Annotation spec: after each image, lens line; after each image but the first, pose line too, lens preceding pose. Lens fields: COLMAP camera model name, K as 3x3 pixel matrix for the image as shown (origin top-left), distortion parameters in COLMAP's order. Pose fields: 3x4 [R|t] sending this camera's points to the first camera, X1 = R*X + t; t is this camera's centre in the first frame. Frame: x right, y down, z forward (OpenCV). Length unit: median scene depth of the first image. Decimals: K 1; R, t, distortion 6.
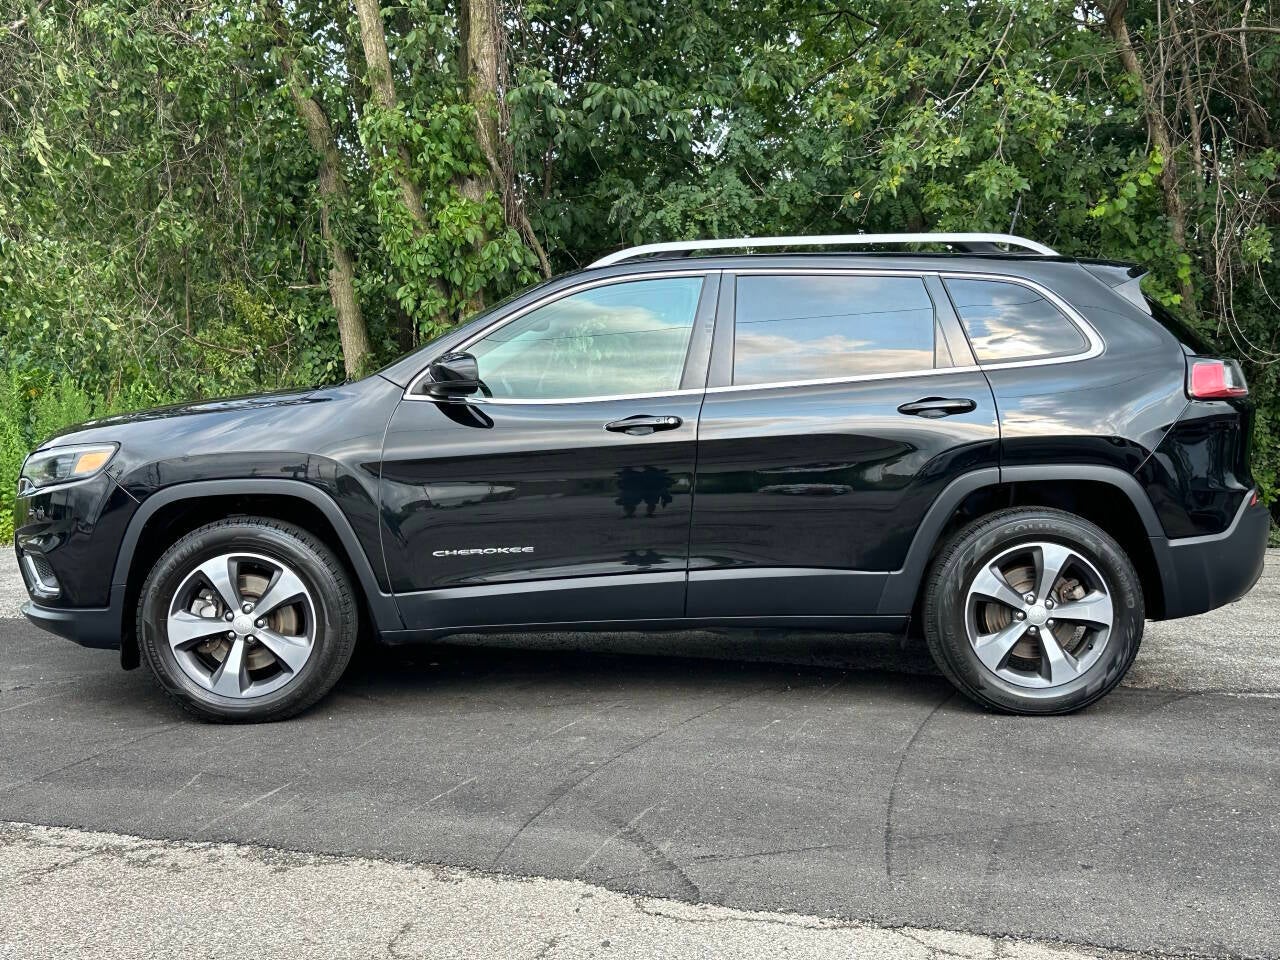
lens RADIAL K [[1544.2, 0, 640.0], [0, 1544.2, 480.0], [0, 0, 1]] dist [0.210918, -0.498310]
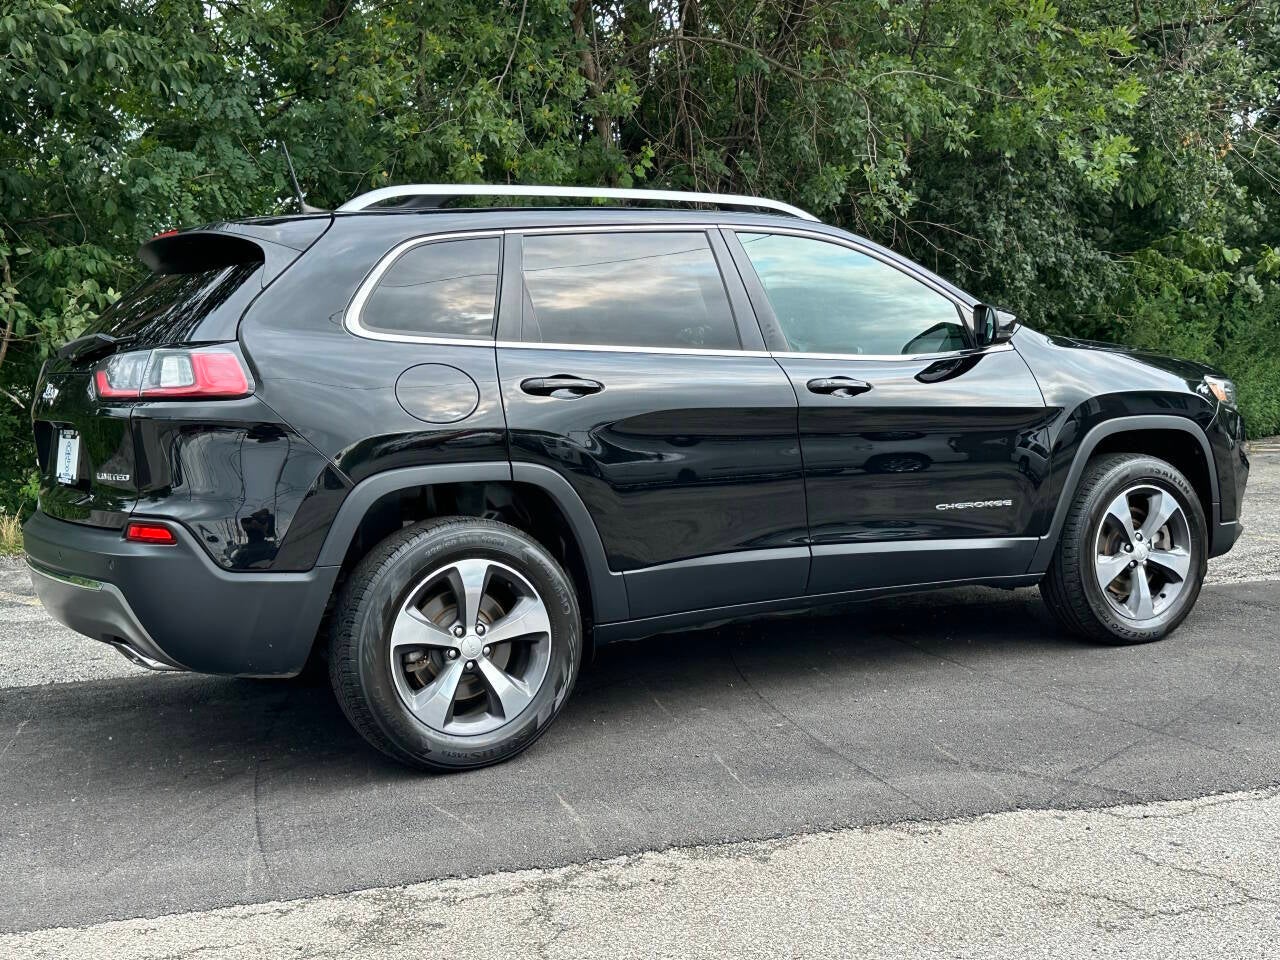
lens RADIAL K [[1544.2, 0, 640.0], [0, 1544.2, 480.0], [0, 0, 1]] dist [0.210918, -0.498310]
pose [[0.831735, -0.075736, 0.549982, -0.739136], [0.077362, 0.996797, 0.020270, -0.003980], [-0.549756, 0.025689, 0.834930, 0.232223]]
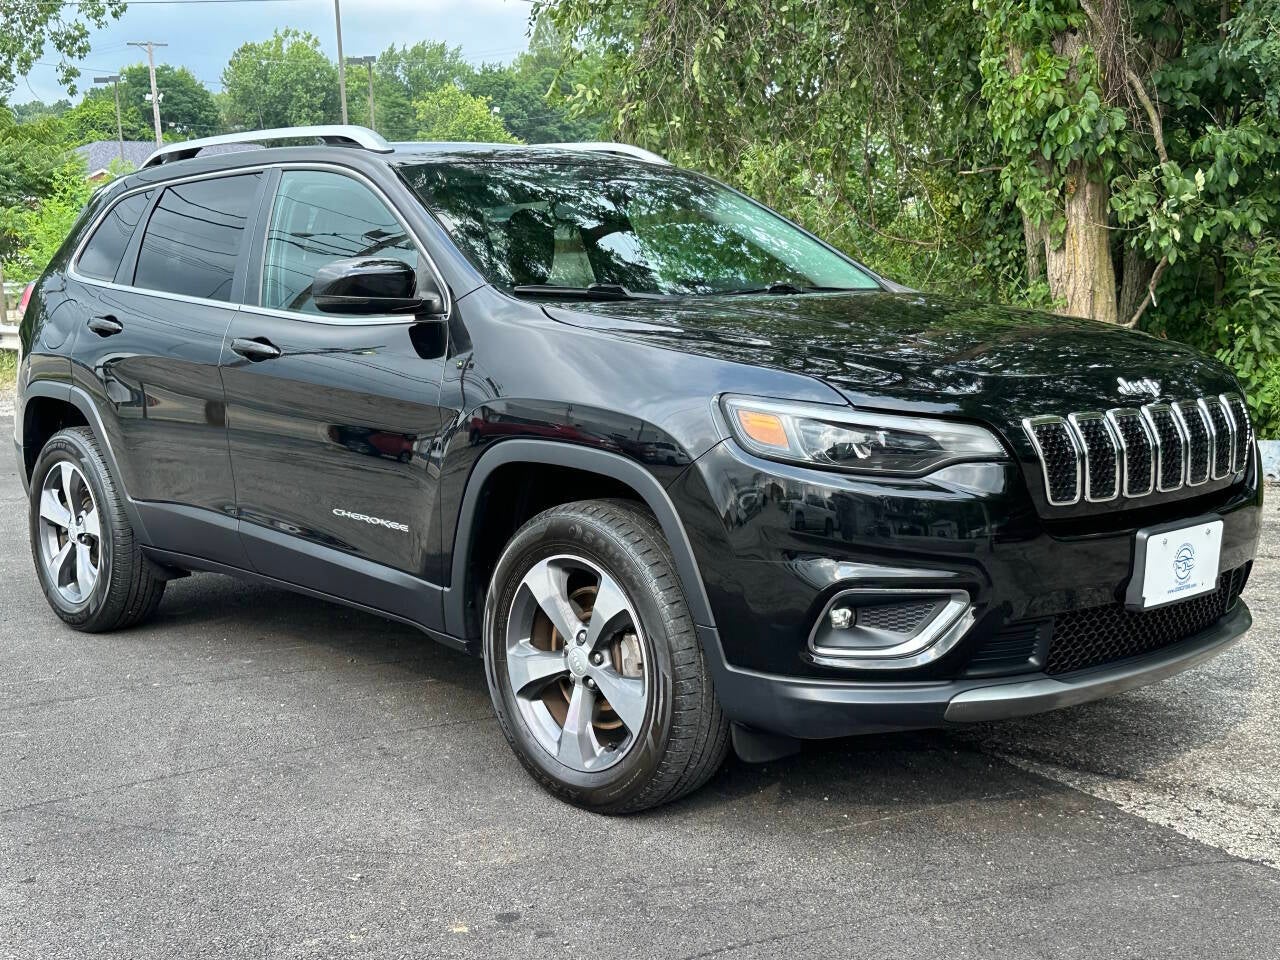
lens RADIAL K [[1553.1, 0, 640.0], [0, 1553.1, 480.0], [0, 0, 1]] dist [0.148486, -0.038939]
pose [[0.713014, 0.083764, -0.696128, 1.004643], [-0.032852, 0.995739, 0.086168, -0.052210], [0.700380, -0.038570, 0.712728, 0.570473]]
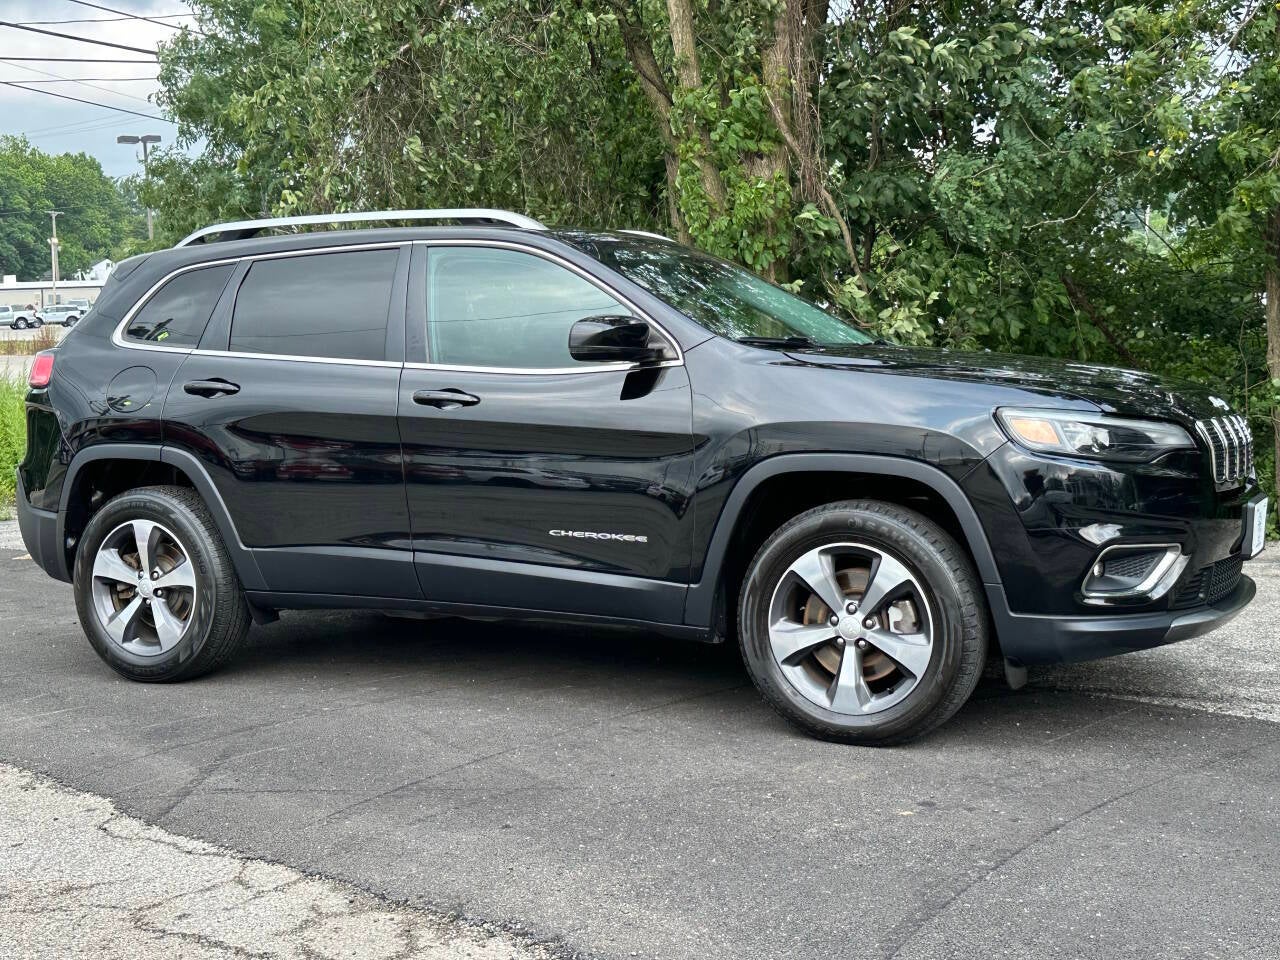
lens RADIAL K [[1545.3, 0, 632.1], [0, 1545.3, 488.9], [0, 0, 1]] dist [0.193607, -0.429656]
pose [[0.907344, 0.014230, -0.420147, 0.706609], [-0.007734, 0.999823, 0.017161, 0.008457], [0.420317, -0.012321, 0.907294, 0.112703]]
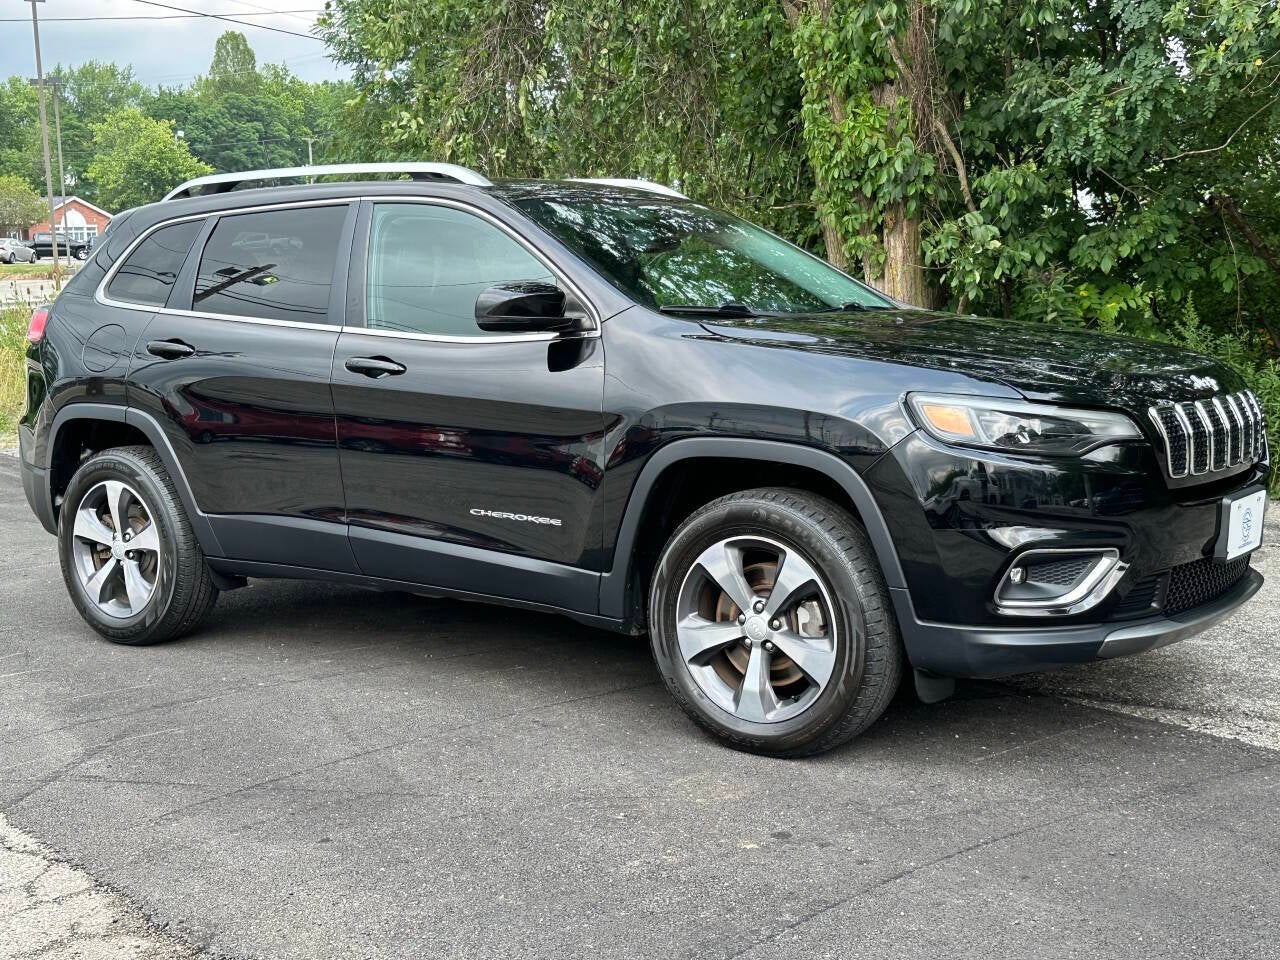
lens RADIAL K [[1544.2, 0, 640.0], [0, 1544.2, 480.0], [0, 0, 1]] dist [0.210918, -0.498310]
pose [[0.835886, 0.050346, -0.546589, 0.865223], [-0.018863, 0.997831, 0.063063, -0.032794], [0.548578, -0.042403, 0.835023, 0.292286]]
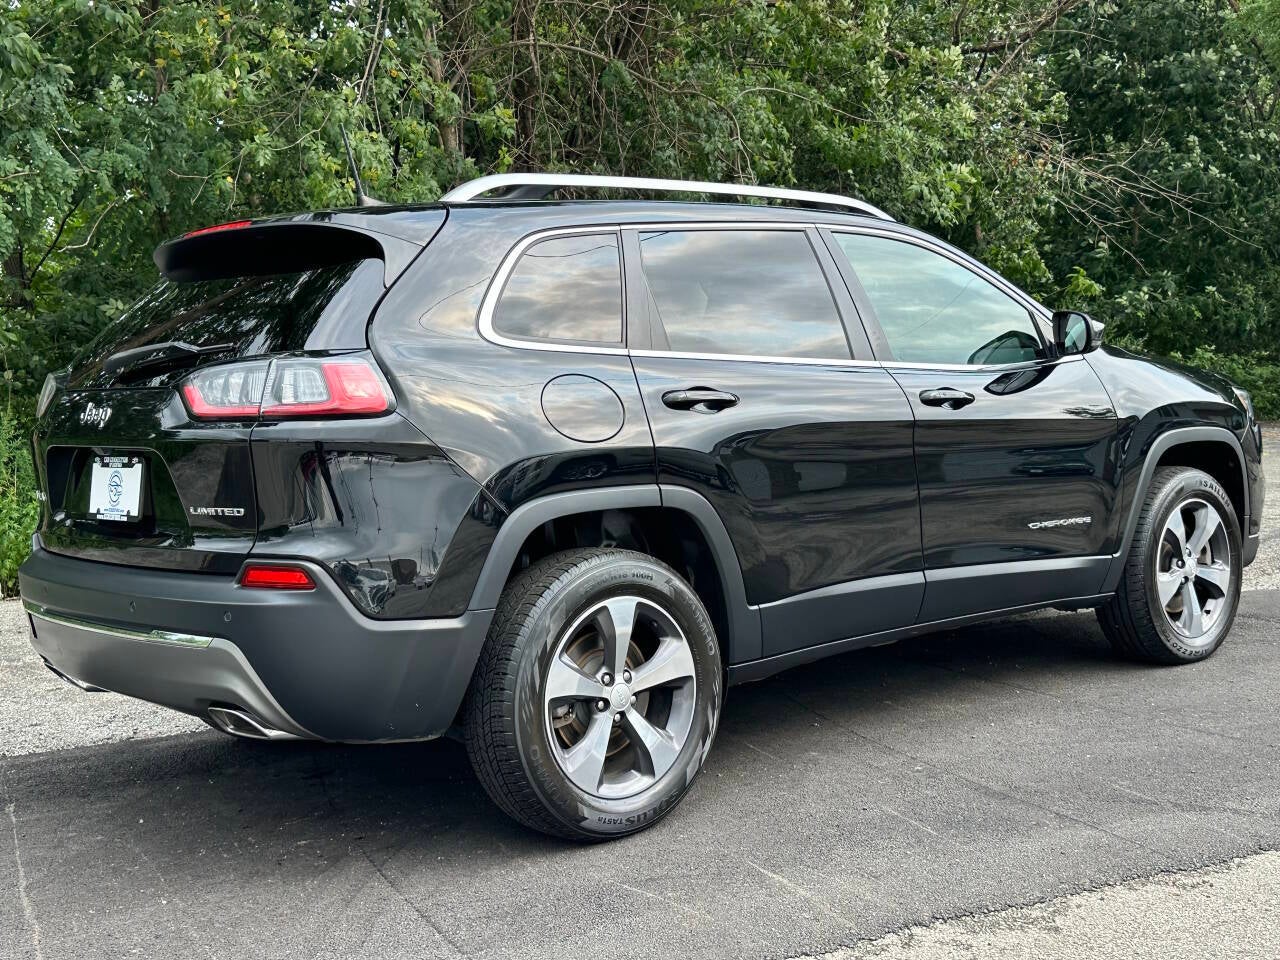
lens RADIAL K [[1544.2, 0, 640.0], [0, 1544.2, 480.0], [0, 0, 1]] dist [0.210918, -0.498310]
pose [[0.716154, -0.080912, 0.693237, -0.886844], [0.091215, 0.995589, 0.021972, -0.026517], [-0.691956, 0.047499, 0.720375, 0.498662]]
